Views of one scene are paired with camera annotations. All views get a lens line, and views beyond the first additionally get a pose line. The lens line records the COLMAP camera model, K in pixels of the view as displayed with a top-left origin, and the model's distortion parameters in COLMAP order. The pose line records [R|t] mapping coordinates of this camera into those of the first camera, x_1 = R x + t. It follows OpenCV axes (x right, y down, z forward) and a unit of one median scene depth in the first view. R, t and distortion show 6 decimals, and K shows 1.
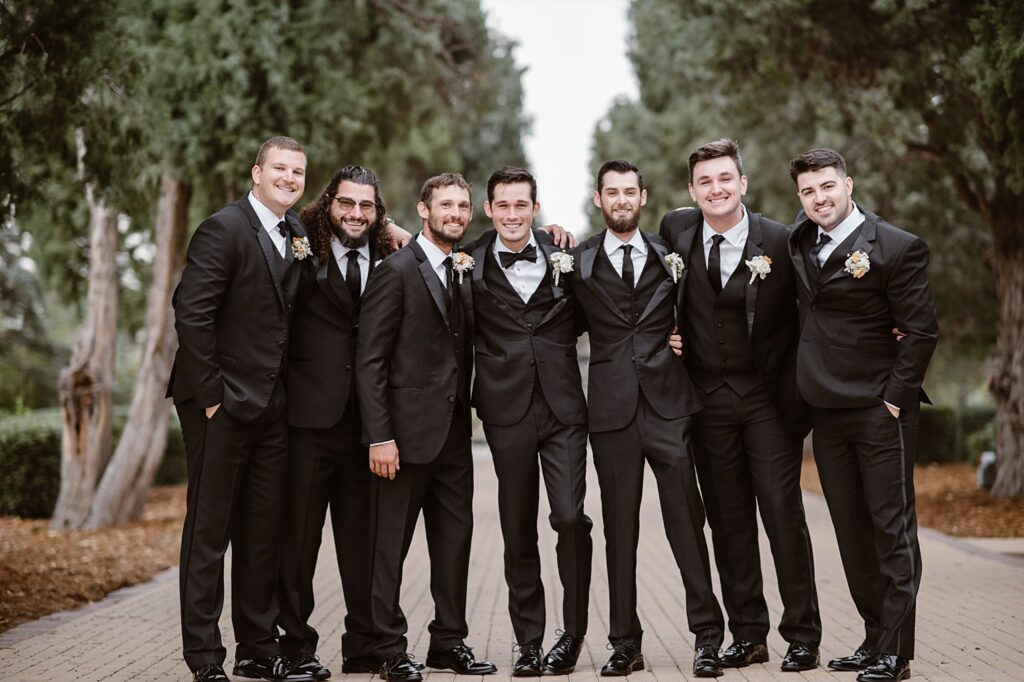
lens RADIAL K [[2835.2, 0, 513.1], [0, 2835.2, 332.4], [0, 0, 1]] dist [-0.029874, 0.000000]
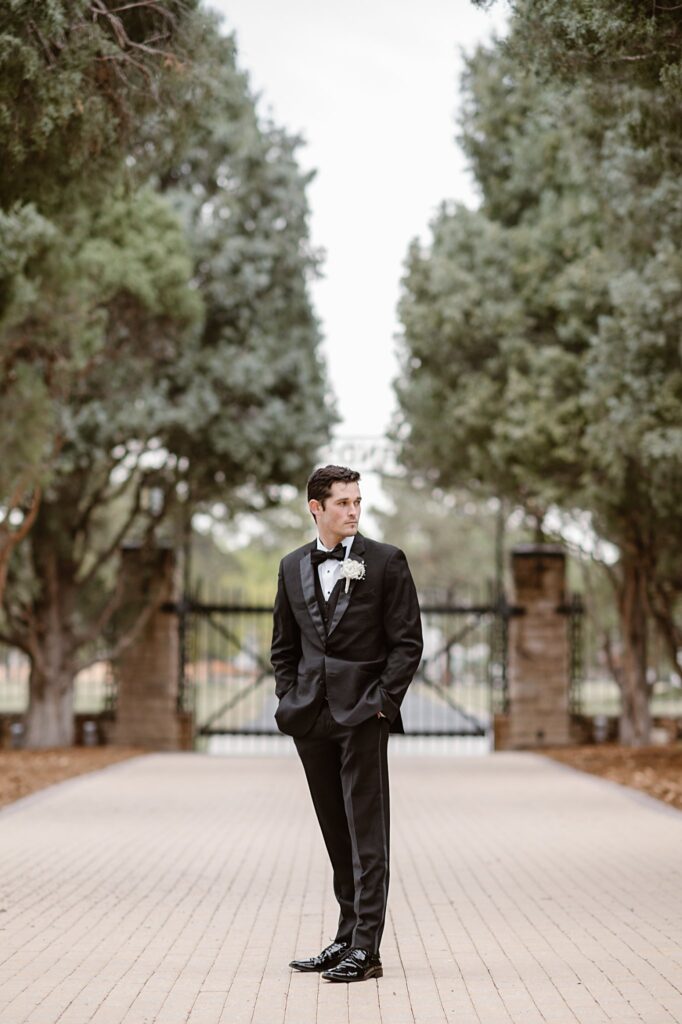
lens RADIAL K [[2835.2, 0, 334.7], [0, 2835.2, 508.7], [0, 0, 1]] dist [-0.029874, 0.000000]
pose [[0.999960, 0.004492, -0.007709, 0.015936], [-0.004730, 0.999502, -0.031188, 0.006443], [0.007566, 0.031223, 0.999484, 0.342189]]
